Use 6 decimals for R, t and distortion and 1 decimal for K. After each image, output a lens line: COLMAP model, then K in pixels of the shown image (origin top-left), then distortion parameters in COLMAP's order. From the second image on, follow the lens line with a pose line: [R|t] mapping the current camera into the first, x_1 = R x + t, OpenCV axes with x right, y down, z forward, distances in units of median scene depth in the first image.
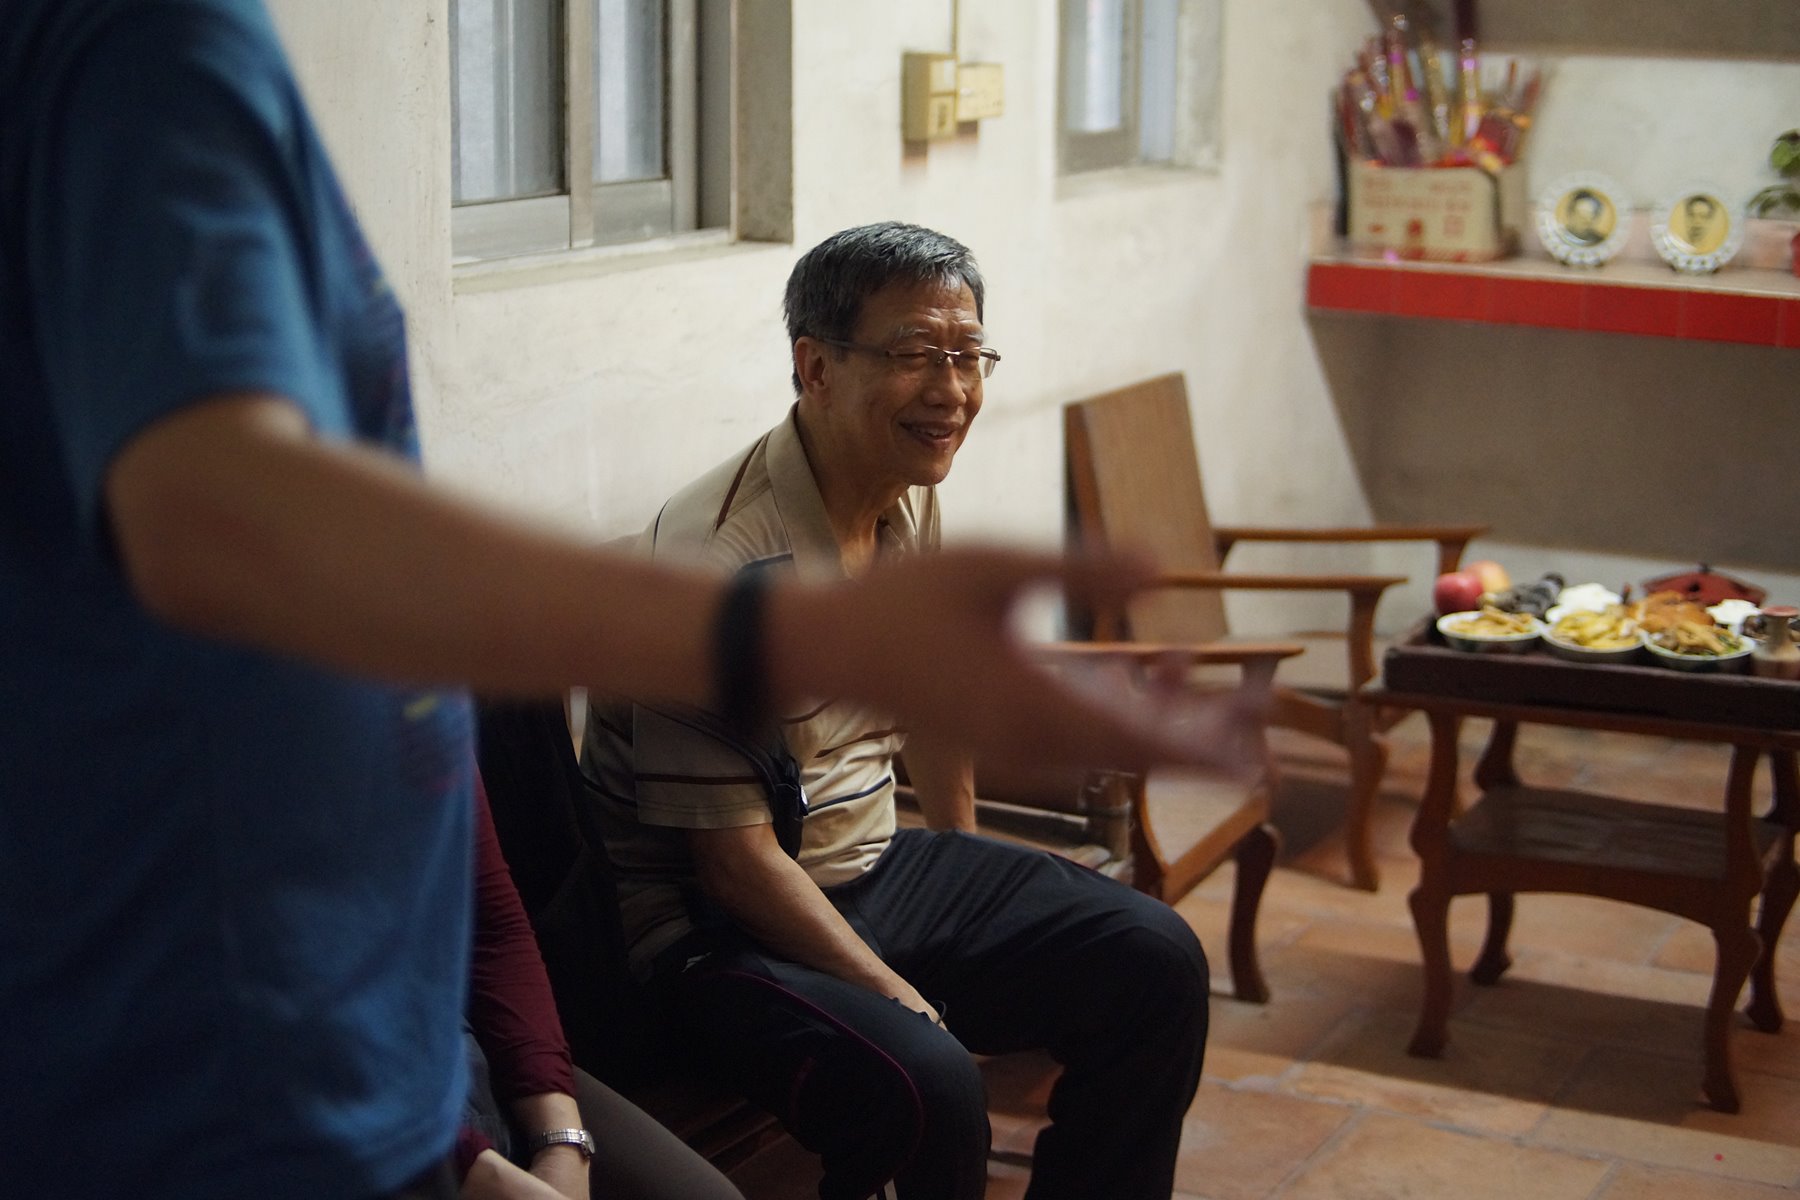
lens RADIAL K [[2749.7, 0, 901.2], [0, 2749.7, 603.7], [0, 0, 1]] dist [-0.259743, 0.000000]
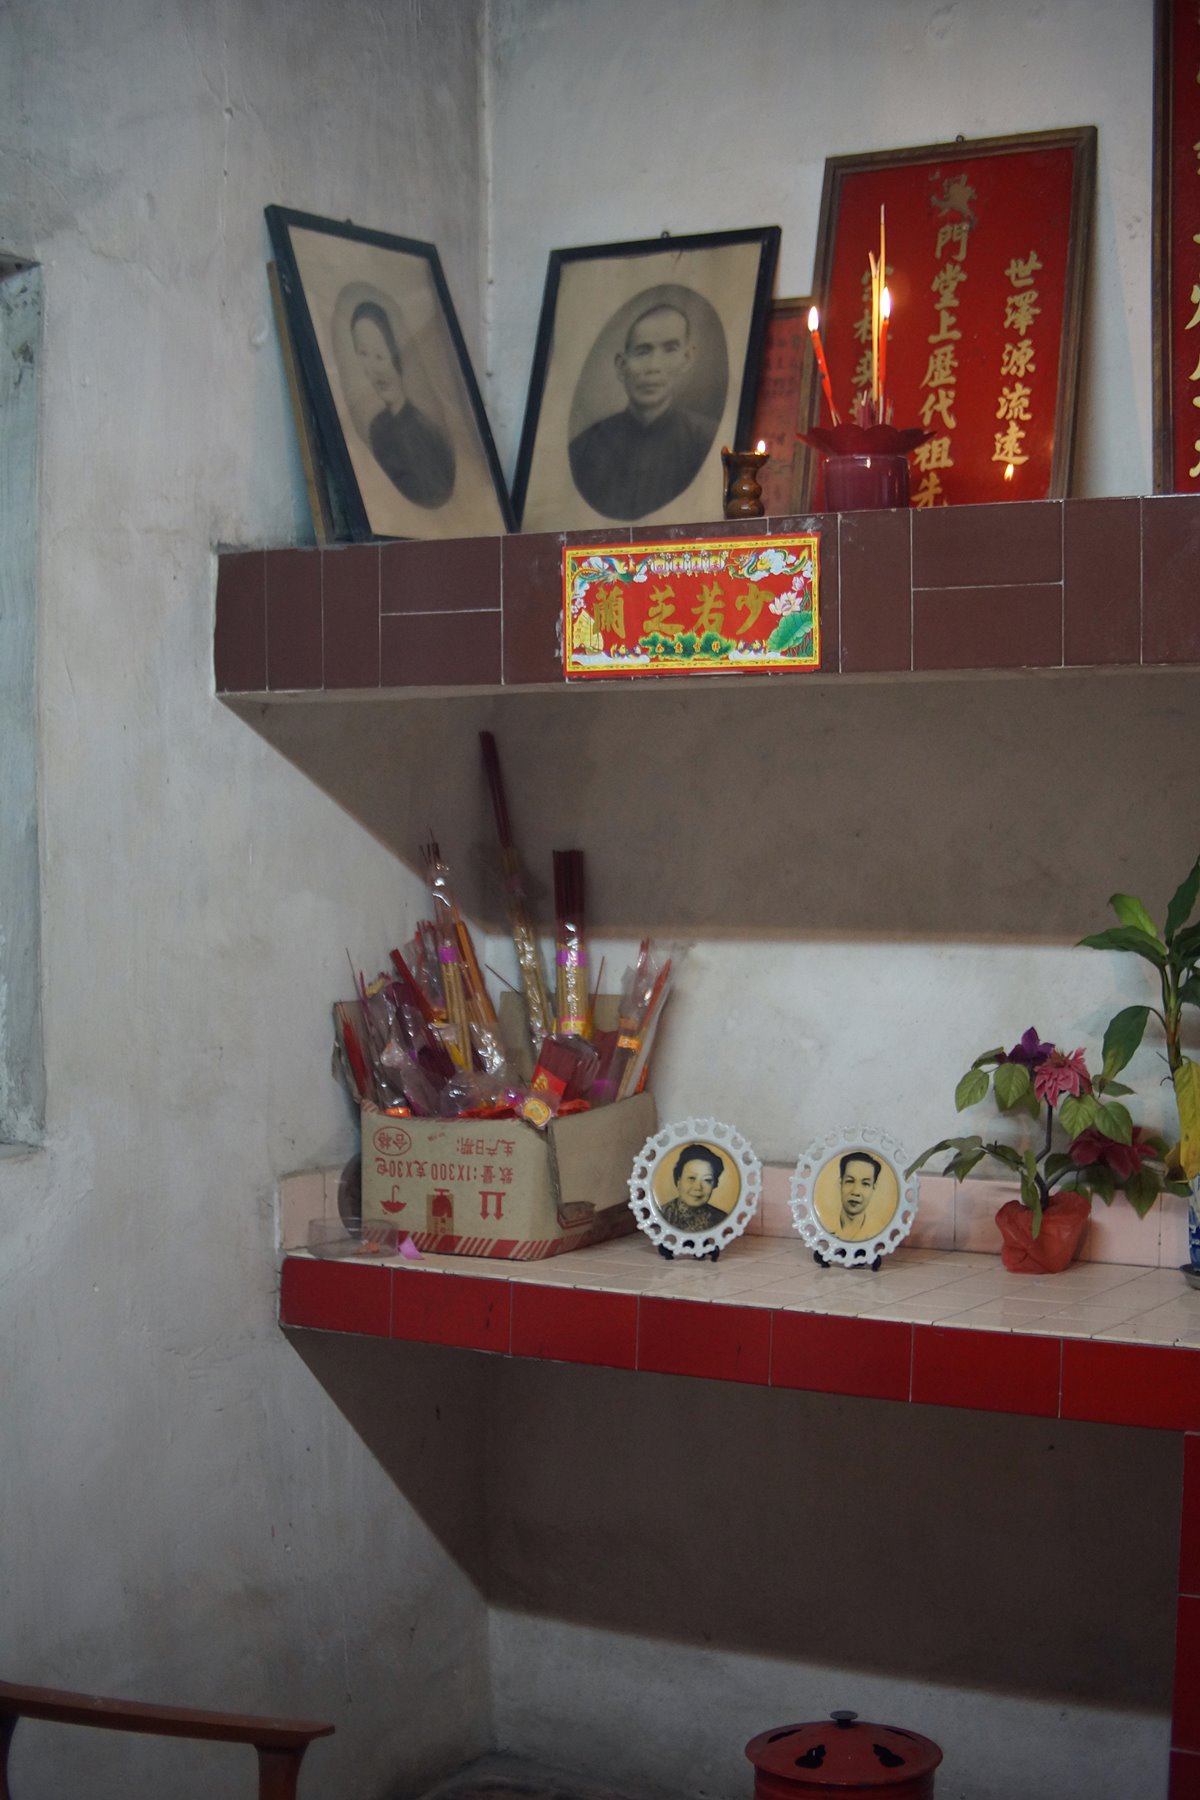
lens RADIAL K [[2749.7, 0, 608.2], [0, 2749.7, 902.0], [0, 0, 1]] dist [-0.259743, 0.000000]
pose [[0.998951, -0.009625, -0.044771, 0.267455], [0.001268, 0.983101, -0.183062, -0.088701], [0.045776, 0.182813, 0.982081, 0.312969]]
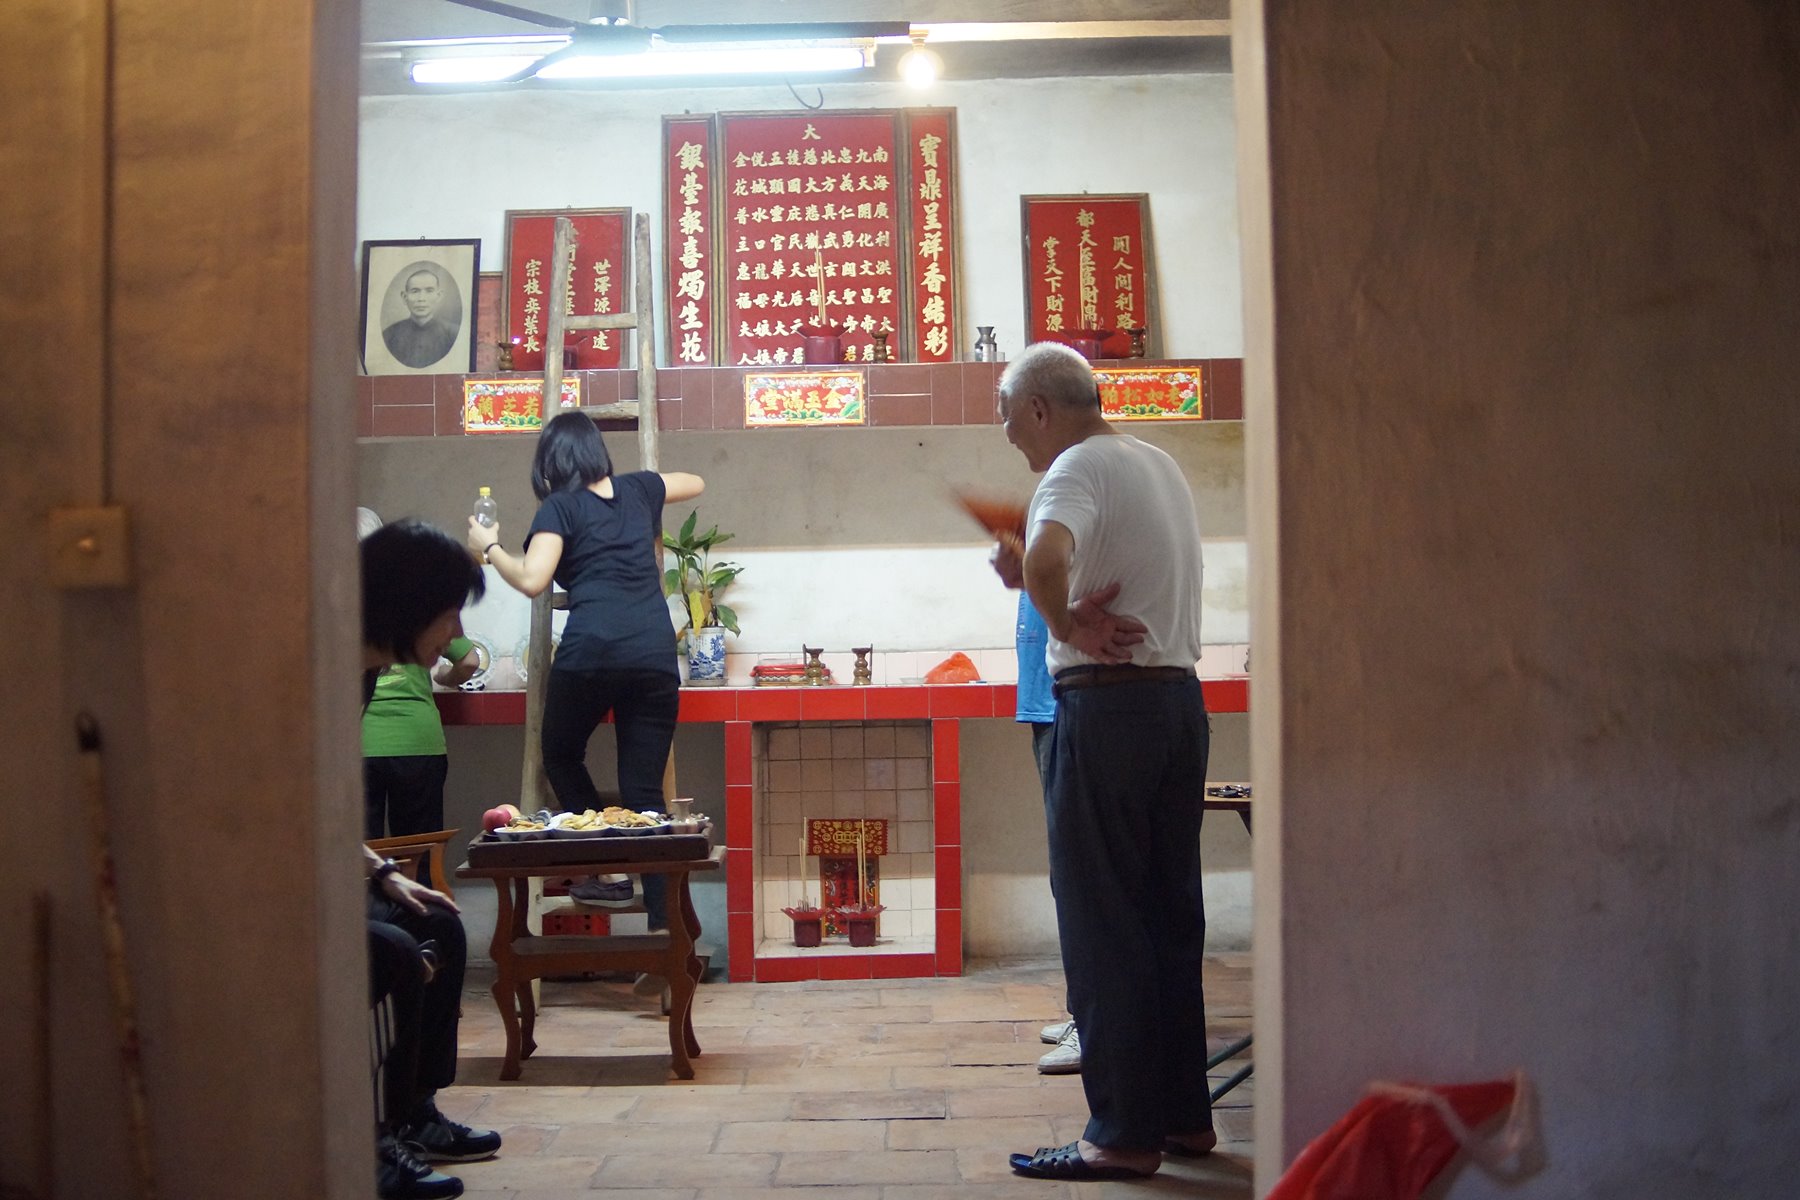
lens RADIAL K [[2749.7, 0, 919.2], [0, 2749.7, 600.3], [0, 0, 1]] dist [-0.259743, 0.000000]
pose [[0.871203, -0.018400, 0.490577, -0.293218], [0.131111, 0.971721, -0.196390, 0.167443], [-0.473090, 0.235416, 0.848979, -0.467578]]
